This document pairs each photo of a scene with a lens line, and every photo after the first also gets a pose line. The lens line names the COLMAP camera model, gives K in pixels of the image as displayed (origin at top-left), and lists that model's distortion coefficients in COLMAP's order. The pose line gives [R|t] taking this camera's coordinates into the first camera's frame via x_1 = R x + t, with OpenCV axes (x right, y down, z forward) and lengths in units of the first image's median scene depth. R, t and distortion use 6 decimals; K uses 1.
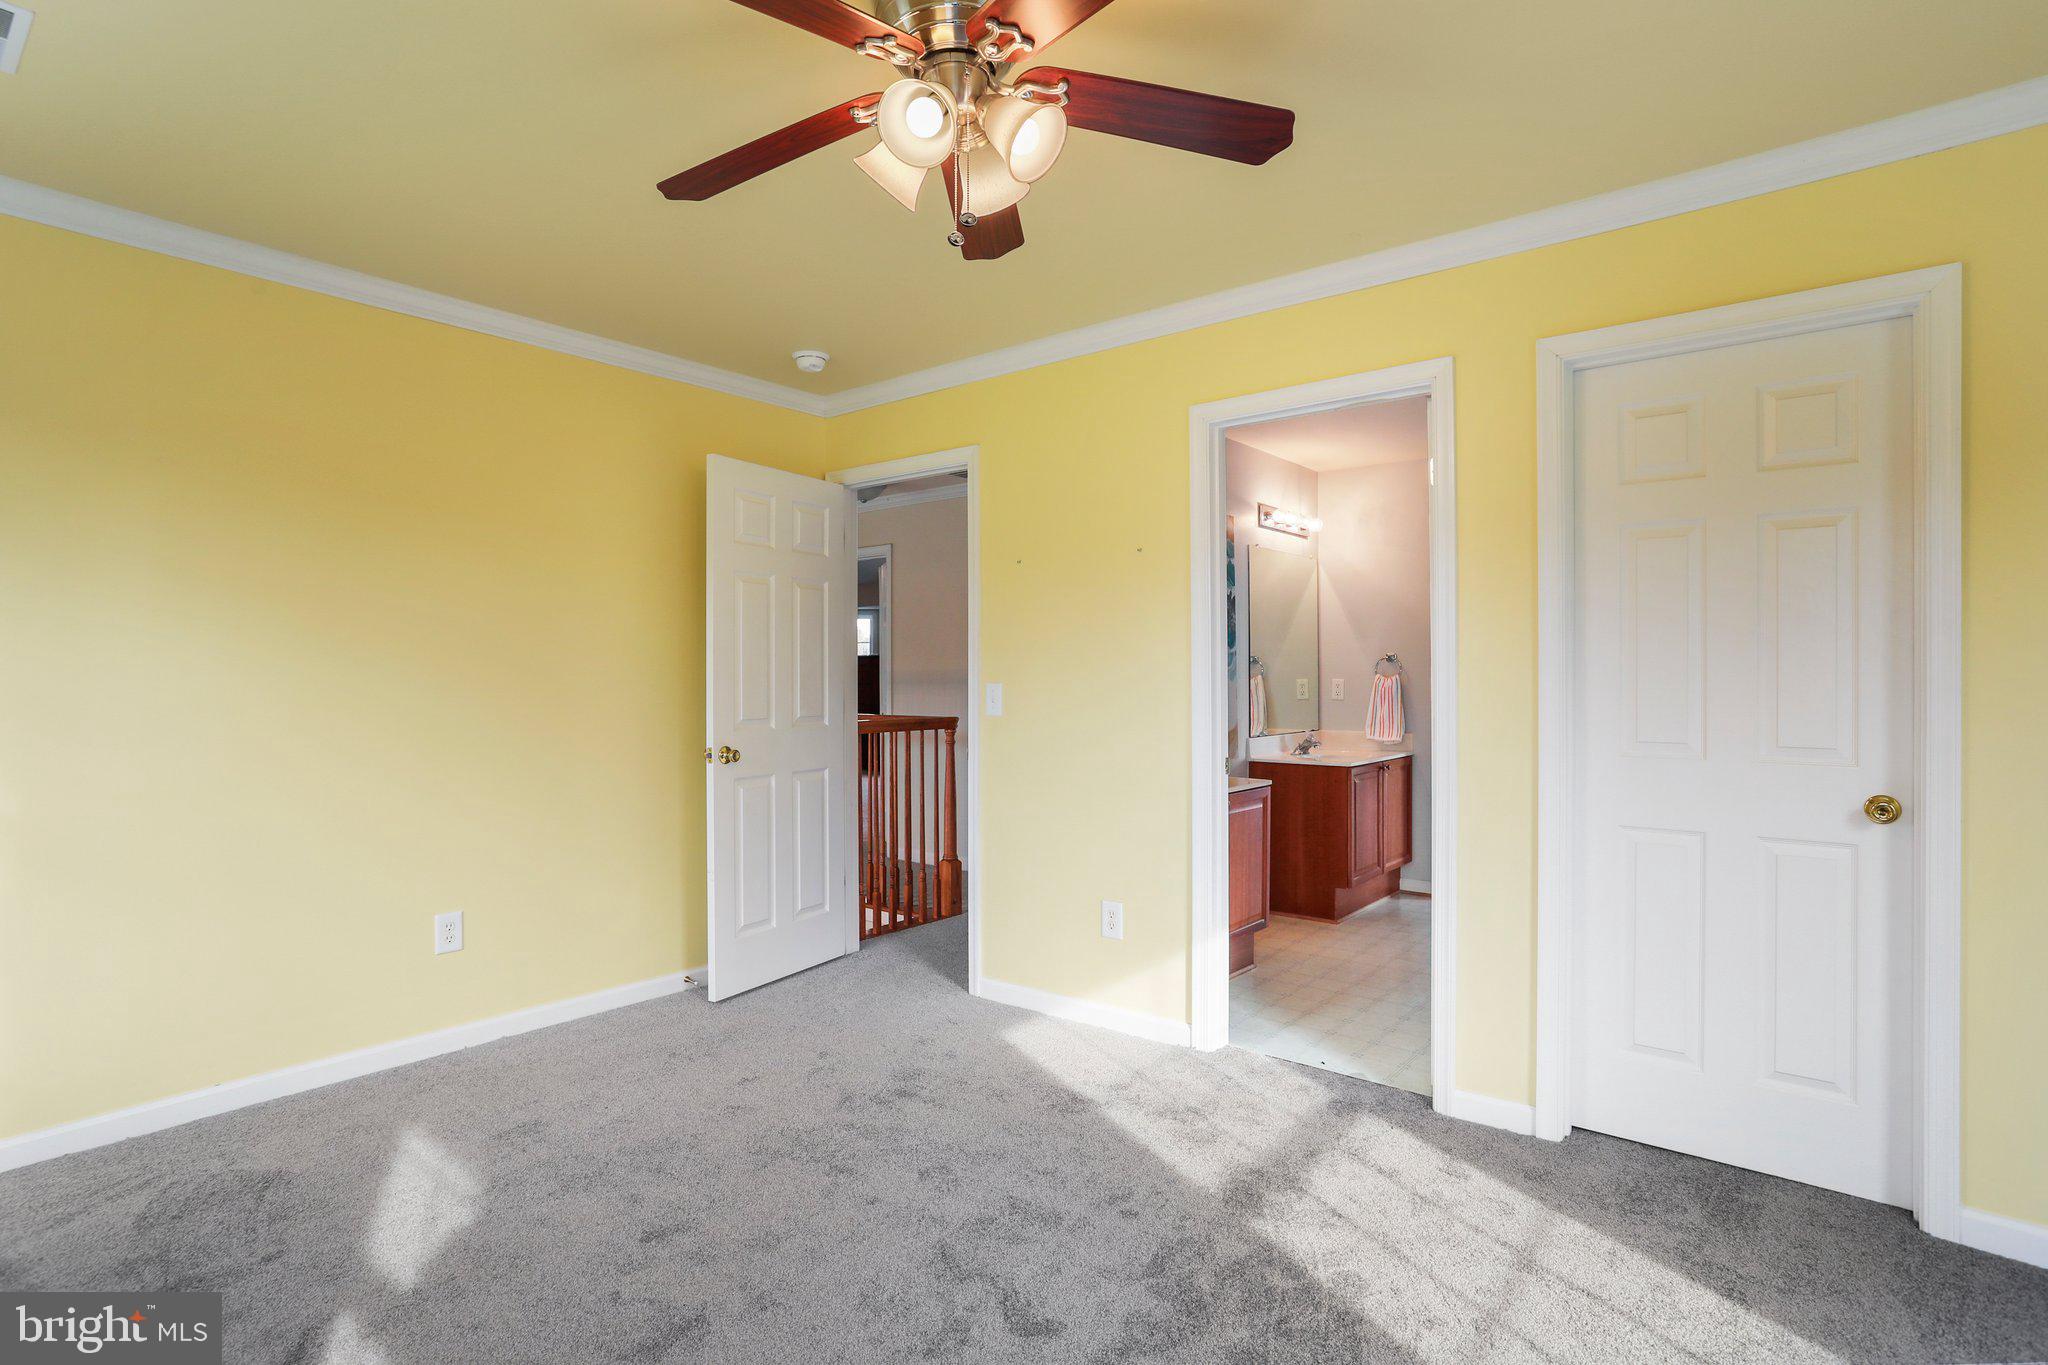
lens RADIAL K [[1008.9, 0, 1024.0], [0, 1008.9, 682.5], [0, 0, 1]] dist [0.000412, 0.000441]
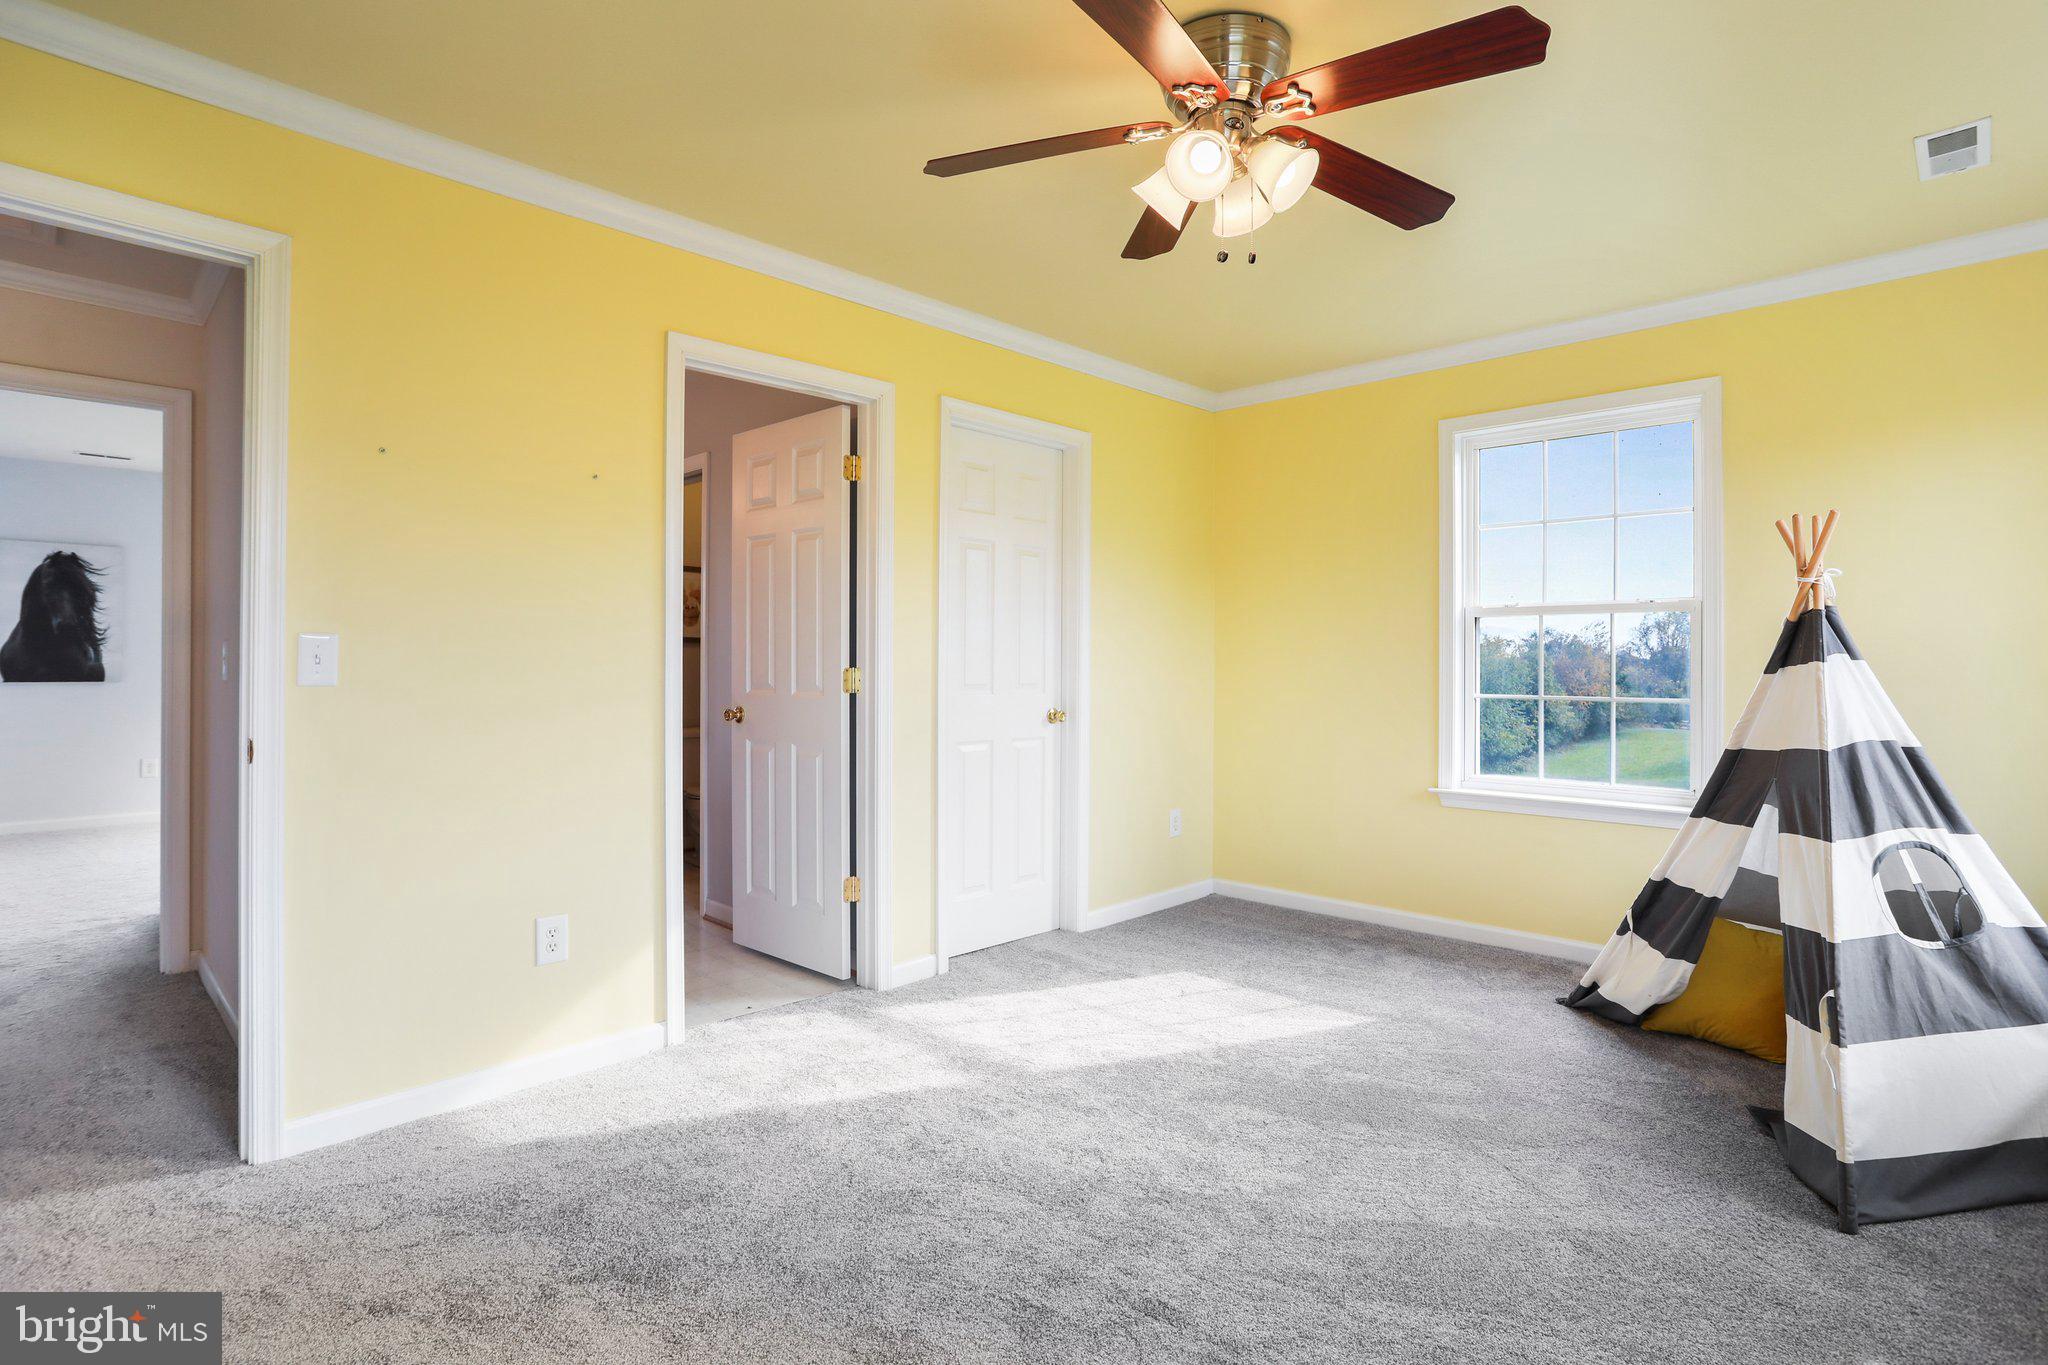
lens RADIAL K [[997.8, 0, 1022.9], [0, 997.8, 658.2], [0, 0, 1]] dist [-0.040181, 0.000749]
pose [[0.112085, 0.012080, 0.993625, -0.933001], [0.001519, 0.999923, -0.012328, 0.040415], [-0.993697, 0.002891, 0.112058, 0.823856]]
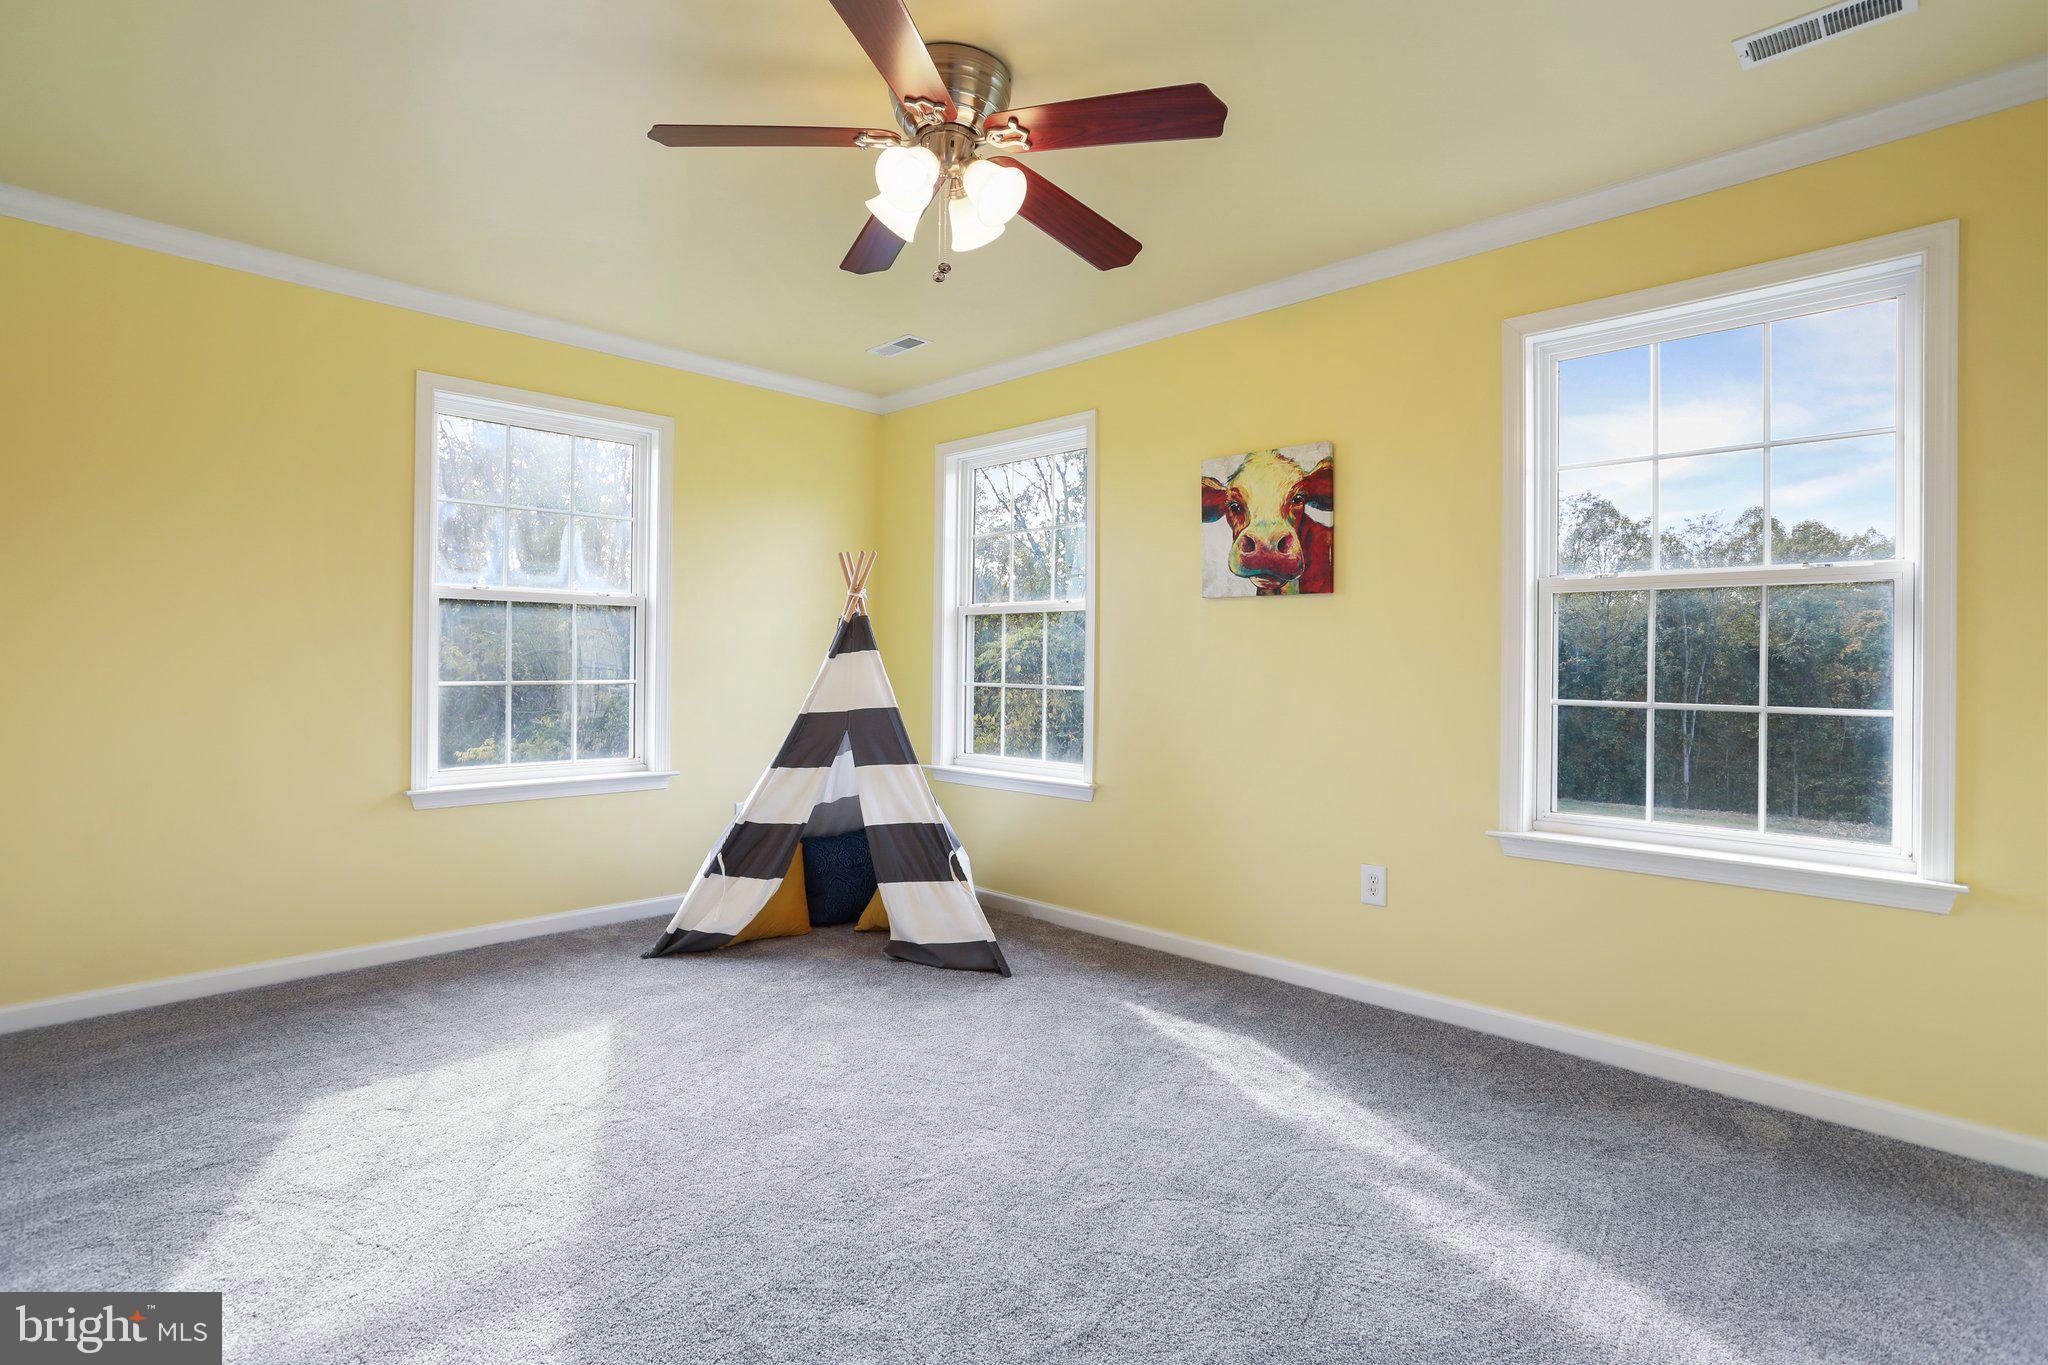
lens RADIAL K [[997.8, 0, 1022.9], [0, 997.8, 658.2], [0, 0, 1]] dist [-0.040181, 0.000749]
pose [[-0.996105, -0.000591, 0.088169, -0.211242], [-0.000471, 0.999999, 0.001383, 0.042192], [-0.088169, 0.001336, -0.996105, 1.679838]]
